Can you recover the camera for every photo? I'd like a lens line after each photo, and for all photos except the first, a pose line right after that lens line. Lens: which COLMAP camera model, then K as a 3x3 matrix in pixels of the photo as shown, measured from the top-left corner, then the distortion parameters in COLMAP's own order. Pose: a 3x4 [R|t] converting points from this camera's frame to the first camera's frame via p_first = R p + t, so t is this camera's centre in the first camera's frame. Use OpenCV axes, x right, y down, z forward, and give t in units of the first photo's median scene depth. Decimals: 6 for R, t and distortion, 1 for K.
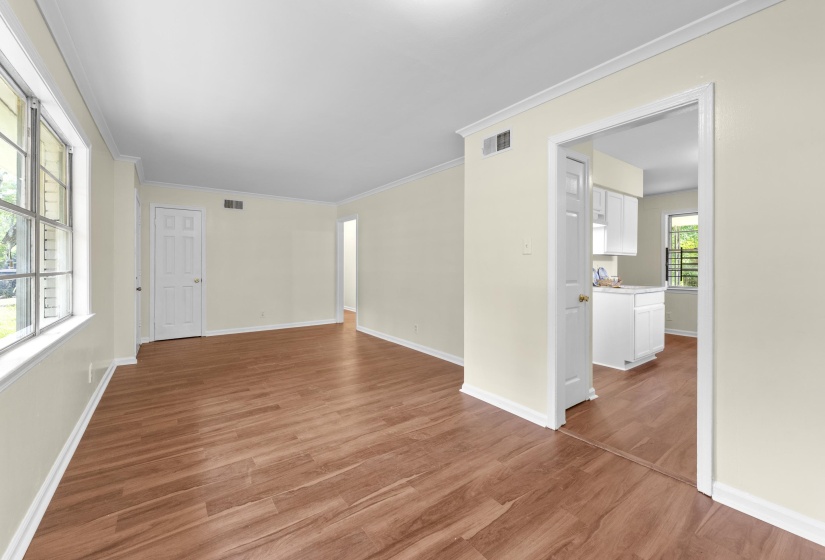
lens RADIAL K [[337.3, 0, 414.2], [0, 337.3, 264.0], [0, 0, 1]] dist [-0.000006, -0.000031]
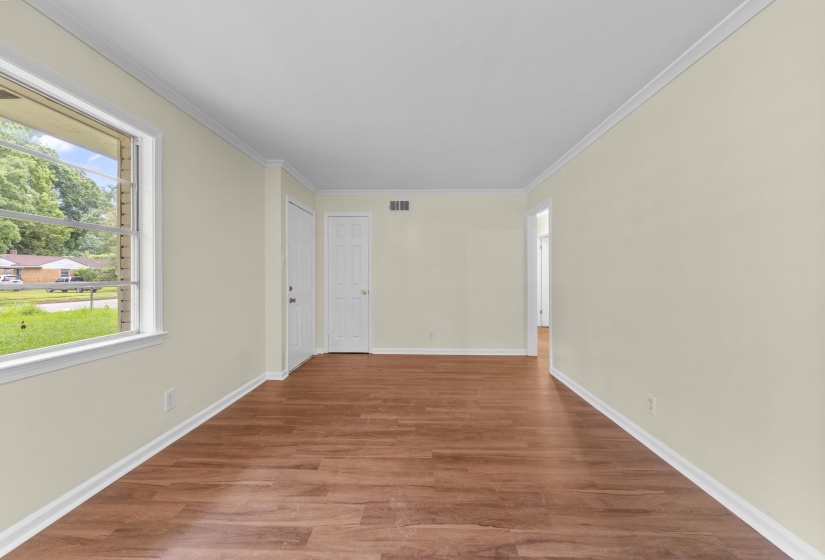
lens RADIAL K [[340.4, 0, 412.5], [0, 340.4, 274.3], [0, 0, 1]] dist [-0.001116, -0.000329]
pose [[0.787685, -0.003518, -0.616068, 0.053187], [0.002863, 0.999994, -0.002050, 0.004172], [0.616072, -0.000149, 0.787690, 0.562407]]
